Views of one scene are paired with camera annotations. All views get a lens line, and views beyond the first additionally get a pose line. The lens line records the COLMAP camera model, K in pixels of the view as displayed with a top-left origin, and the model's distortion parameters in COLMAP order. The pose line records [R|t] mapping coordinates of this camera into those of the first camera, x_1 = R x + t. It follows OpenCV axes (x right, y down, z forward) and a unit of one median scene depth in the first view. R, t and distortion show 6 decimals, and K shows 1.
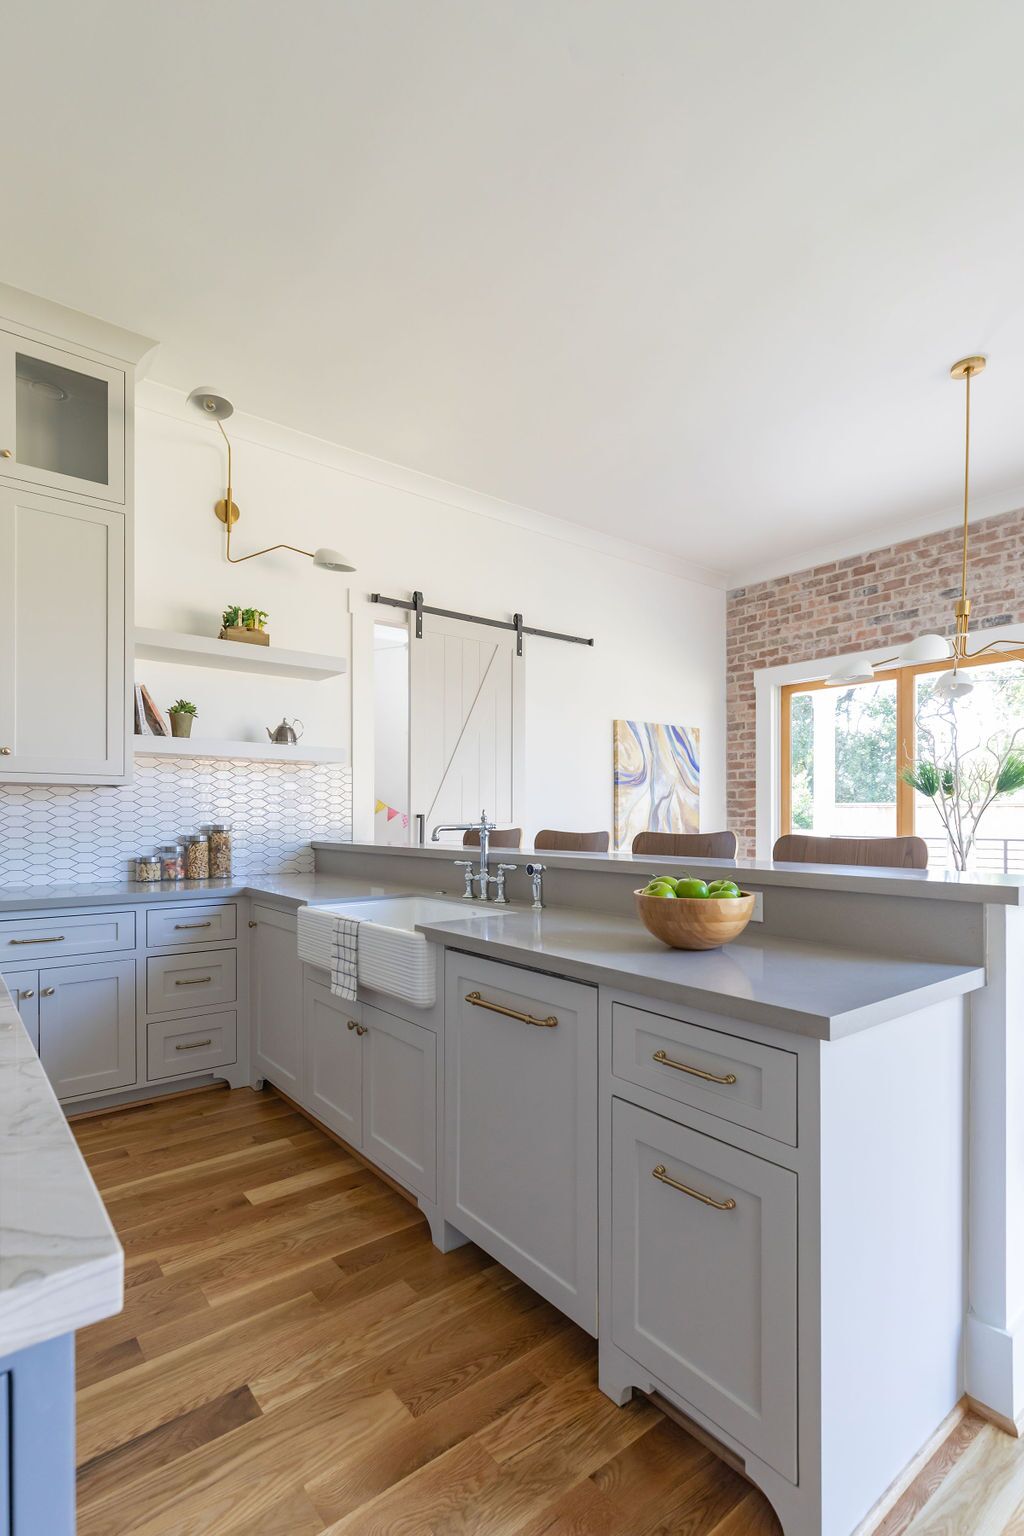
lens RADIAL K [[740.2, 0, 510.9], [0, 740.2, 817.1], [0, 0, 1]] dist [0.005527, -0.000715]
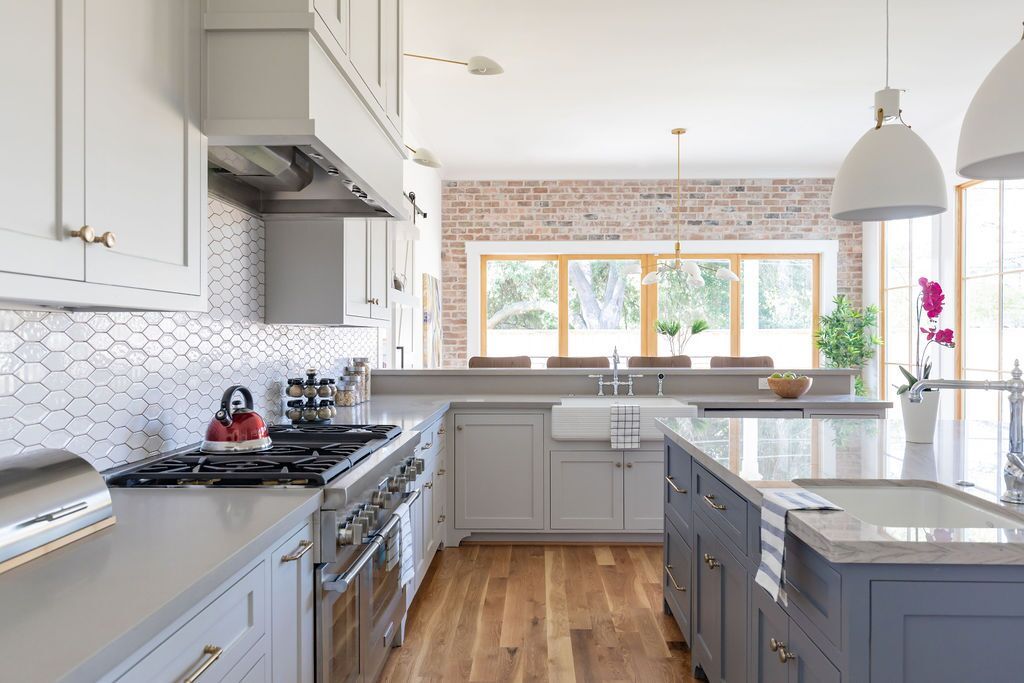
lens RADIAL K [[769.1, 0, 514.7], [0, 769.1, 343.0], [0, 0, 1]] dist [0.005970, 0.002666]
pose [[0.621858, -0.006427, 0.783104, -0.987228], [0.000325, 0.999968, 0.007948, -0.018917], [-0.783130, -0.004688, 0.621840, 0.009501]]
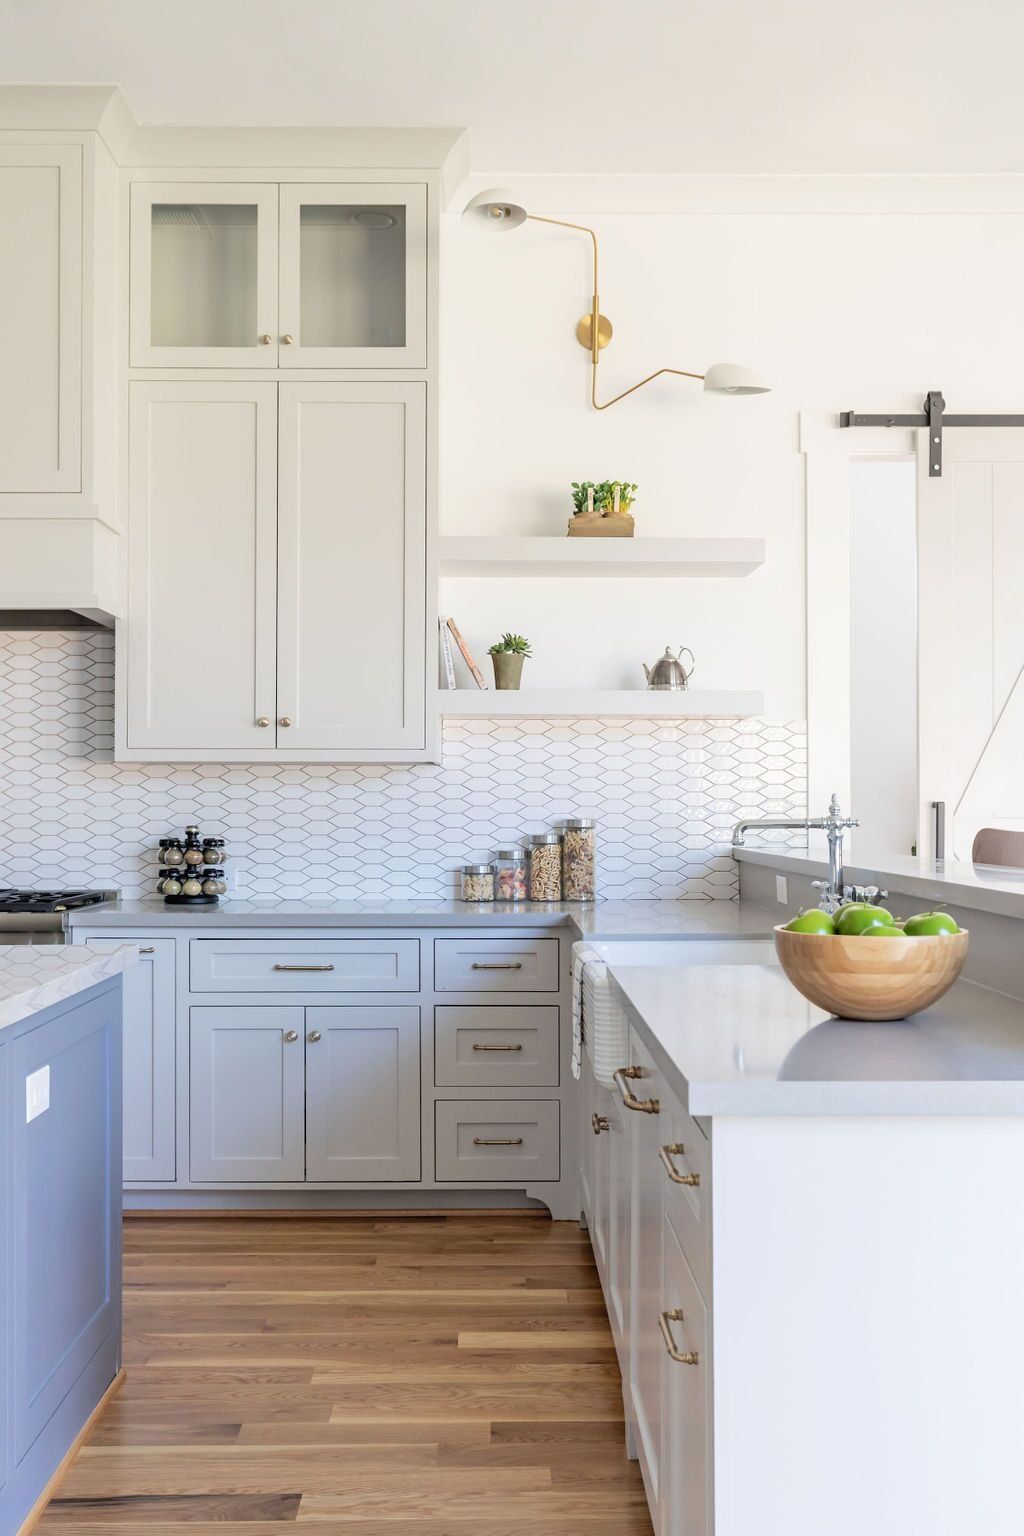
lens RADIAL K [[1465.2, 0, 449.9], [0, 1465.2, 779.6], [0, 0, 1]] dist [0.002621, 0.000000]
pose [[0.788319, -0.012689, -0.615135, 0.262821], [0.001253, 0.999818, -0.019019, 0.000298], [0.615265, 0.014223, 0.788192, -0.065208]]
